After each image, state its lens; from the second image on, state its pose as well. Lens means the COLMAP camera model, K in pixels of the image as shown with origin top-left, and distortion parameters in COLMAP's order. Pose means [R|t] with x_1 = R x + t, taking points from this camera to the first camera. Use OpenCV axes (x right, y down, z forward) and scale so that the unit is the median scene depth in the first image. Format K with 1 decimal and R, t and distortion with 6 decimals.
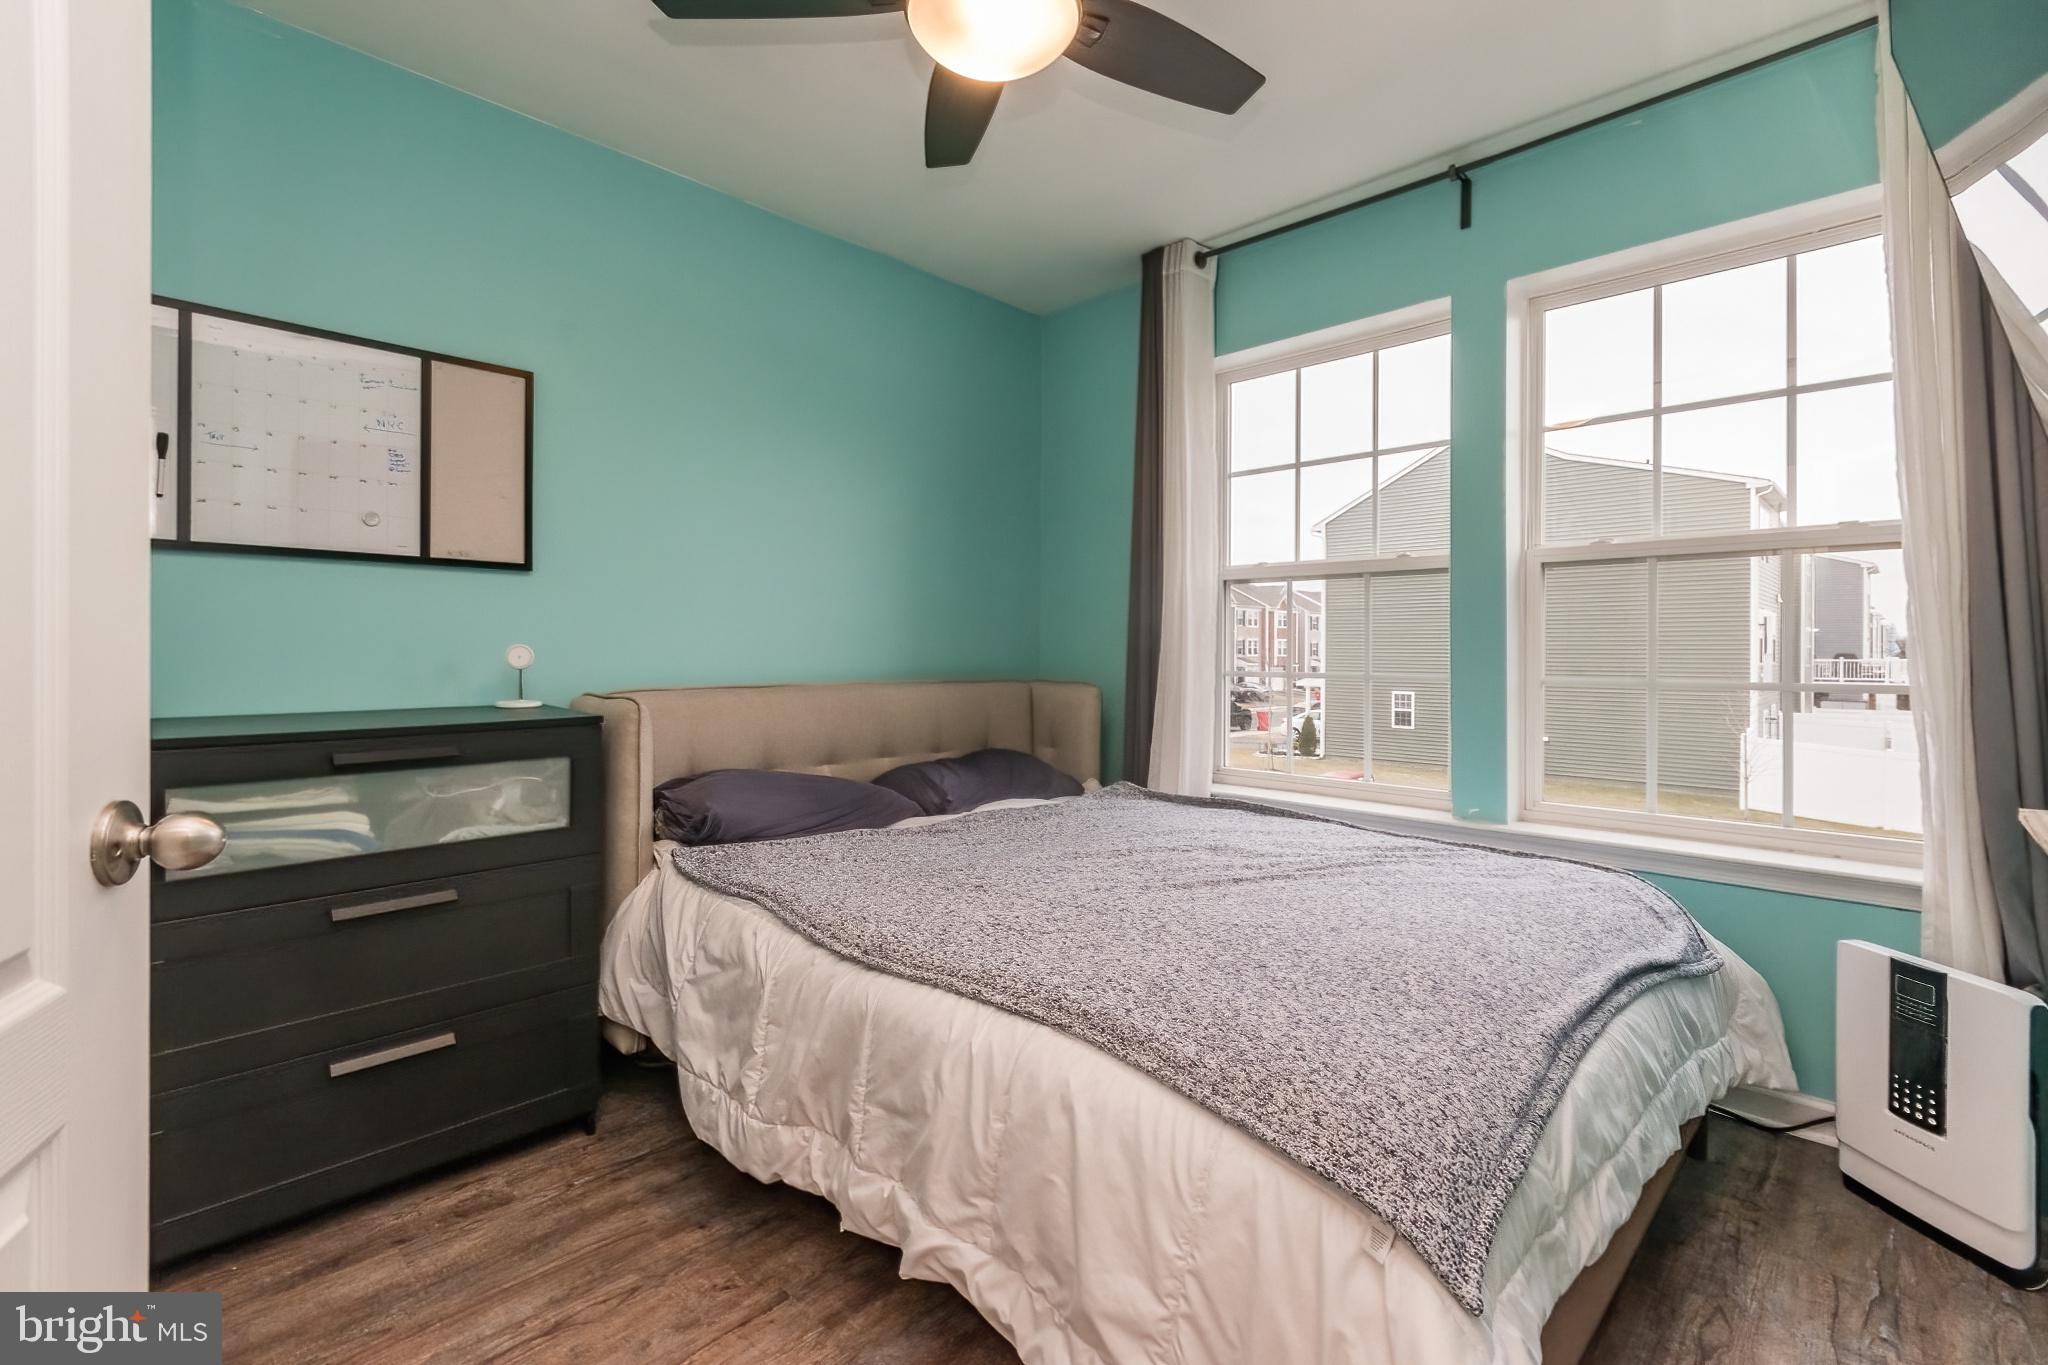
lens RADIAL K [[920.5, 0, 1001.5], [0, 920.5, 636.3], [0, 0, 1]] dist [0.003420, 0.001663]
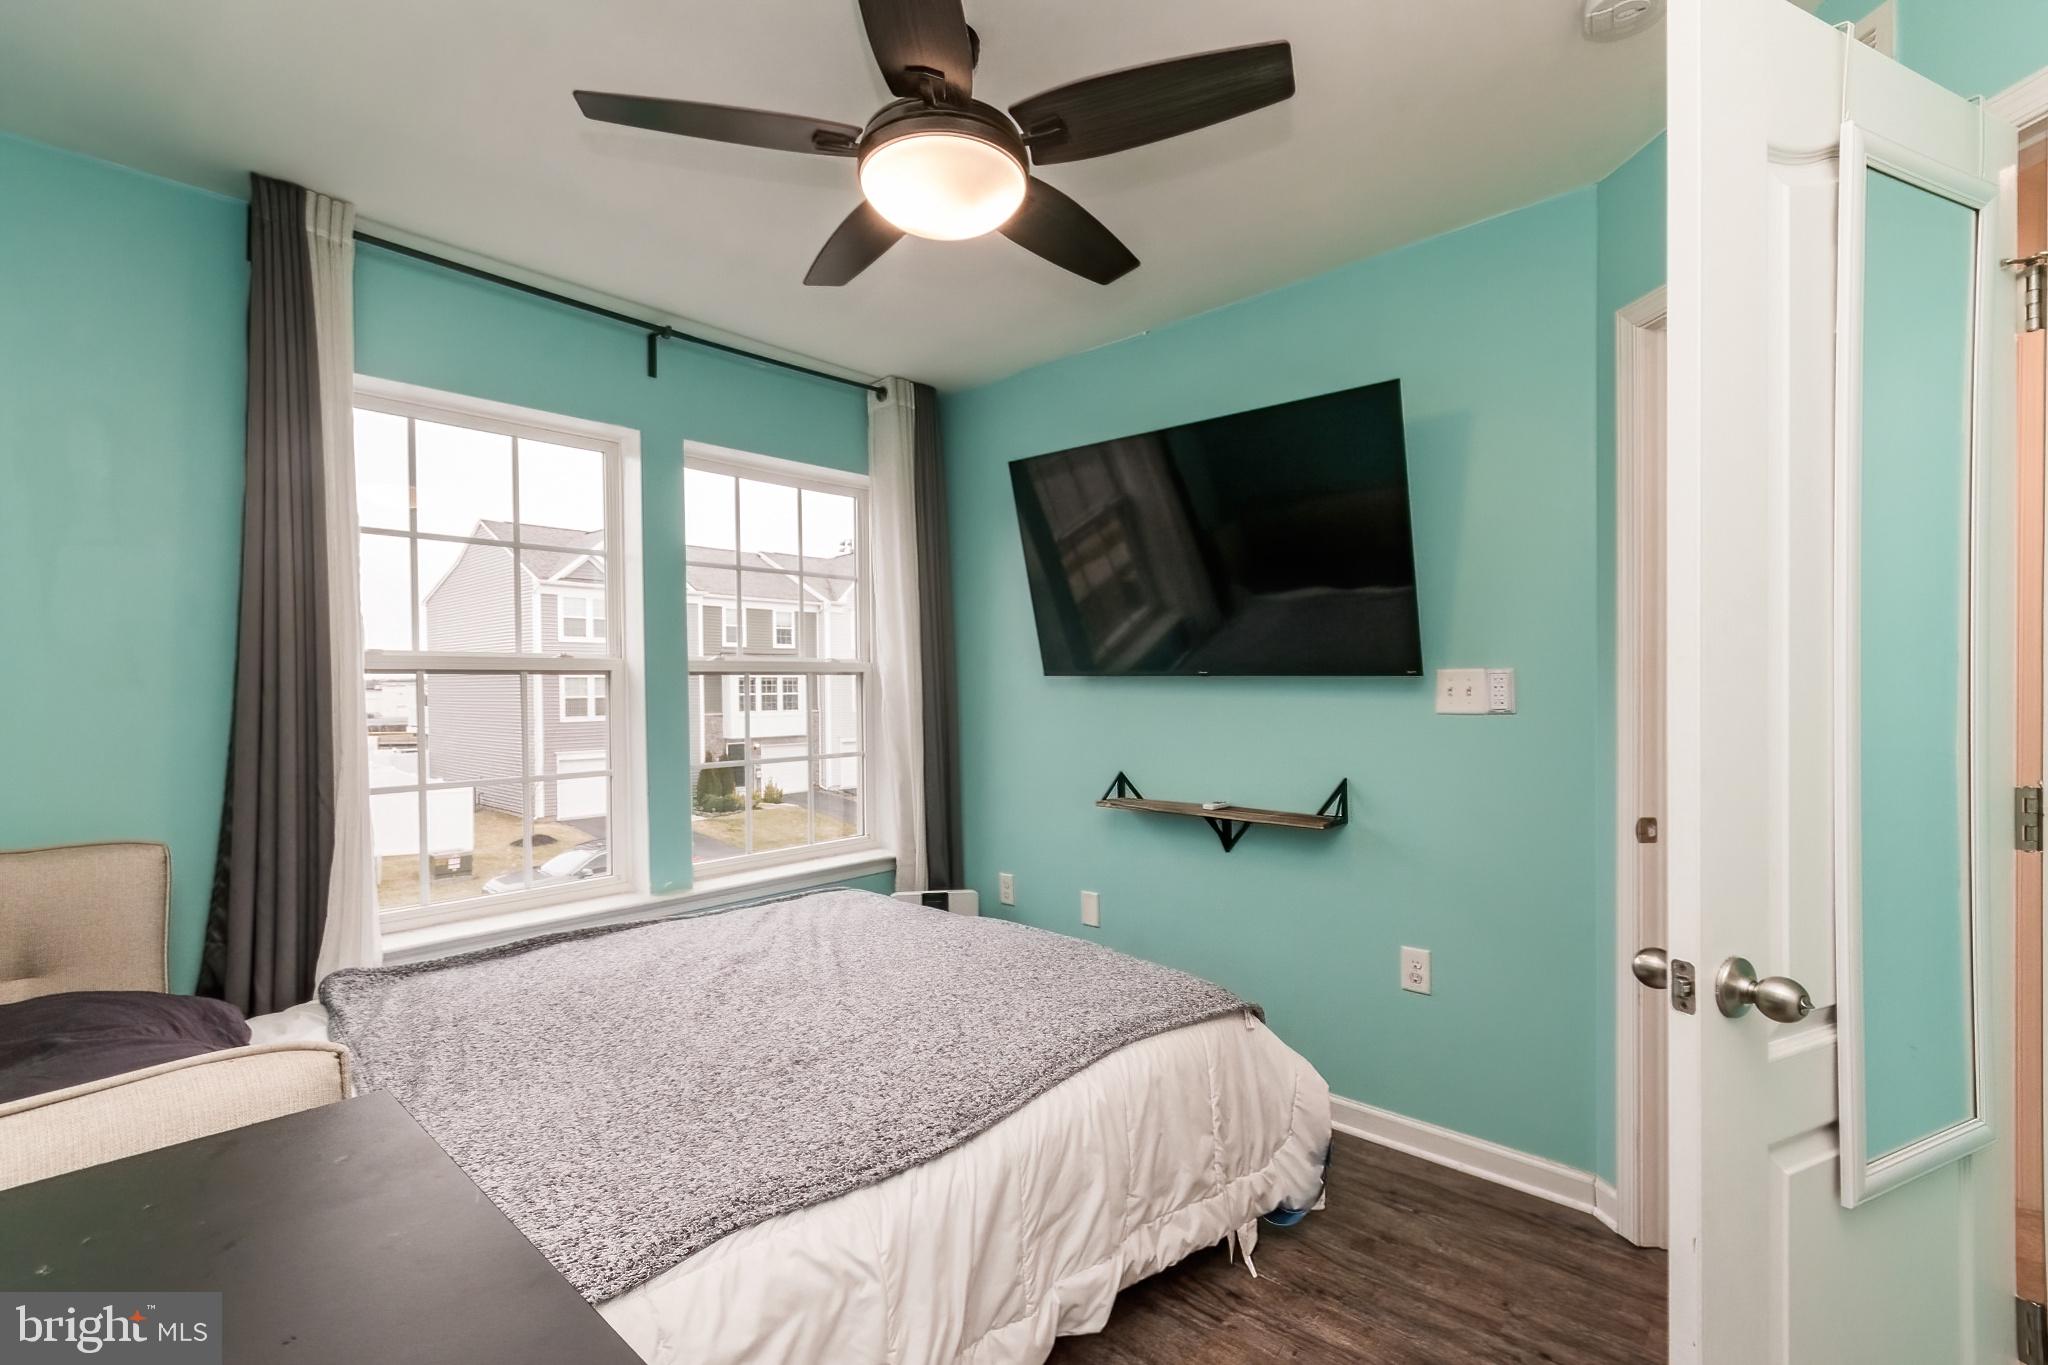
lens RADIAL K [[920.5, 0, 1026.0], [0, 920.5, 682.1], [0, 0, 1]] dist [0.003420, 0.001663]
pose [[-0.058001, -0.002619, 0.998313, -1.087630], [-0.007160, 0.999972, 0.002208, -0.116196], [-0.998291, -0.007020, -0.058019, 0.984390]]
